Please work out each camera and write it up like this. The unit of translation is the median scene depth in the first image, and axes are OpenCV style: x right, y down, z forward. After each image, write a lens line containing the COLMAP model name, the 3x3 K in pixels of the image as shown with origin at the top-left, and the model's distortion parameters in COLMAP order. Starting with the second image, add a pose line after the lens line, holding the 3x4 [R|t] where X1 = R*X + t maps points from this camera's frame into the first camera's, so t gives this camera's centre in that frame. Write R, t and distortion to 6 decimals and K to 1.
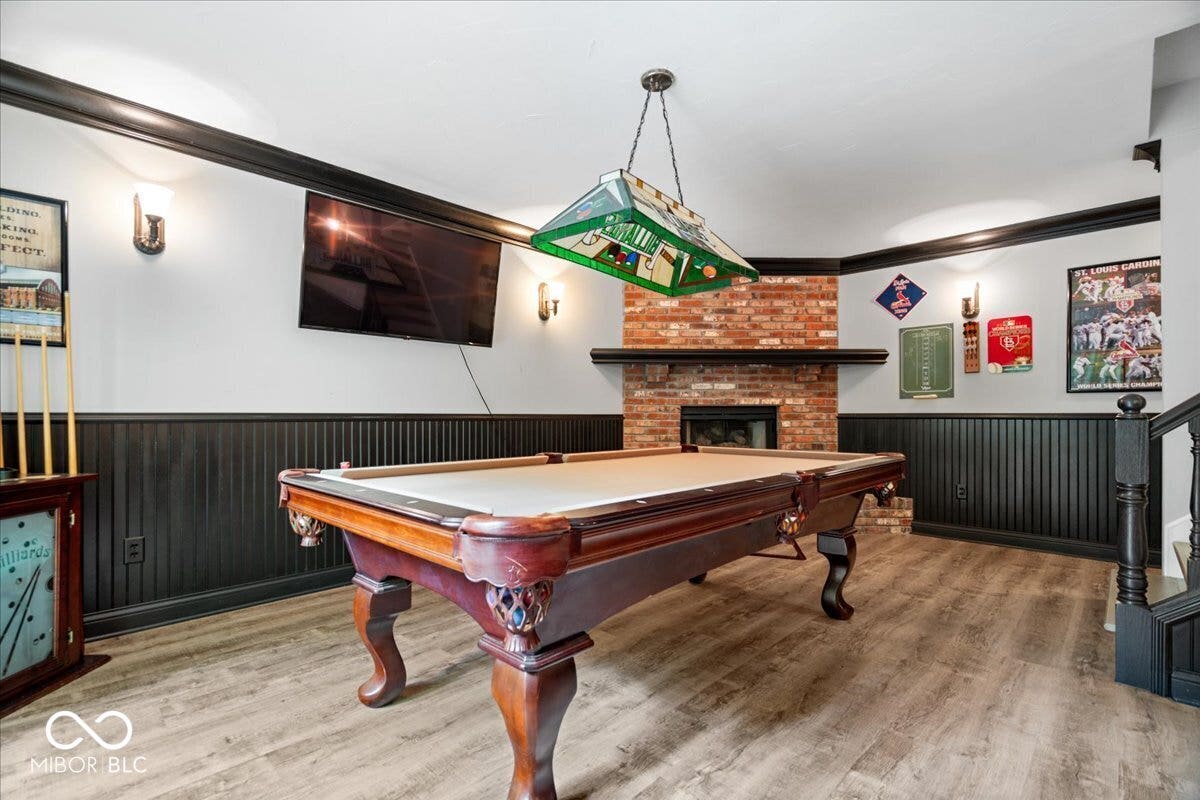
lens RADIAL K [[564.6, 0, 603.0], [0, 564.6, 409.2], [0, 0, 1]] dist [0.000072, 0.001149]
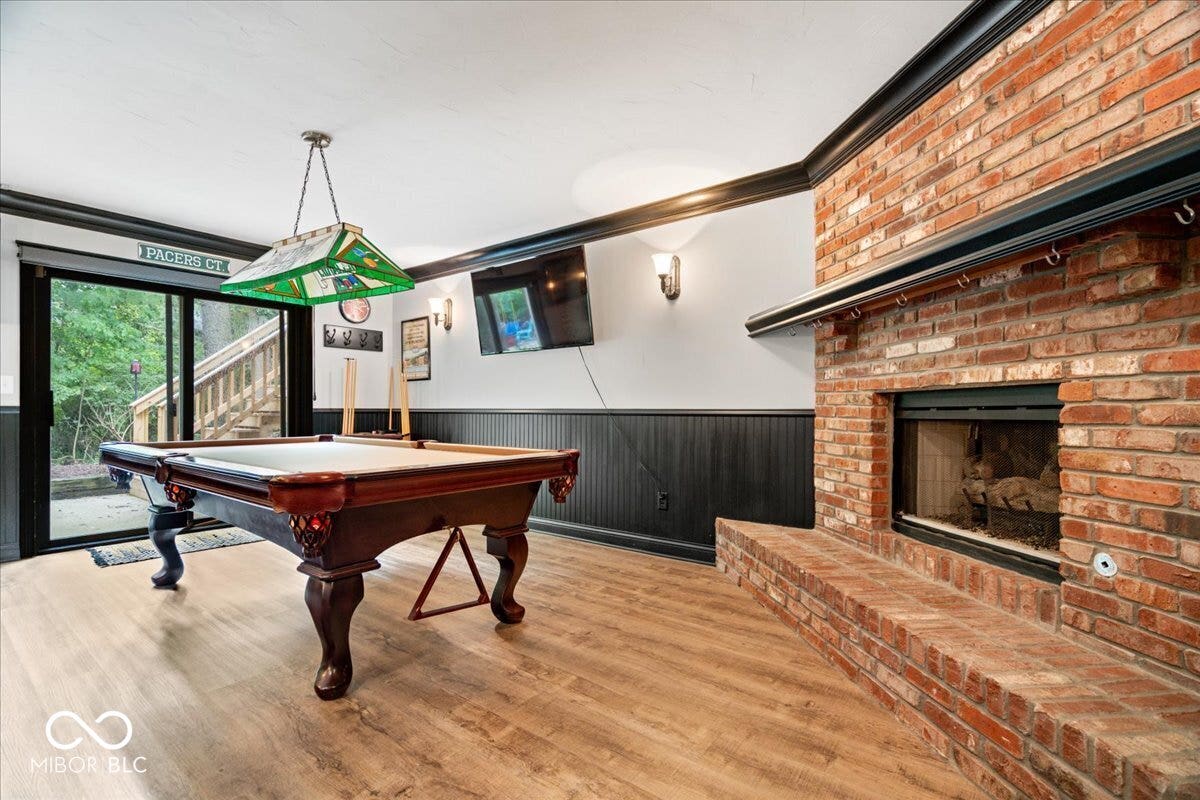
lens RADIAL K [[564.6, 0, 603.1], [0, 564.6, 406.6], [0, 0, 1]] dist [0.000072, 0.001149]
pose [[0.080076, -0.007844, -0.996758, 0.635205], [0.008233, 0.999940, -0.007208, 0.008866], [0.996755, -0.007629, 0.080136, 0.705946]]
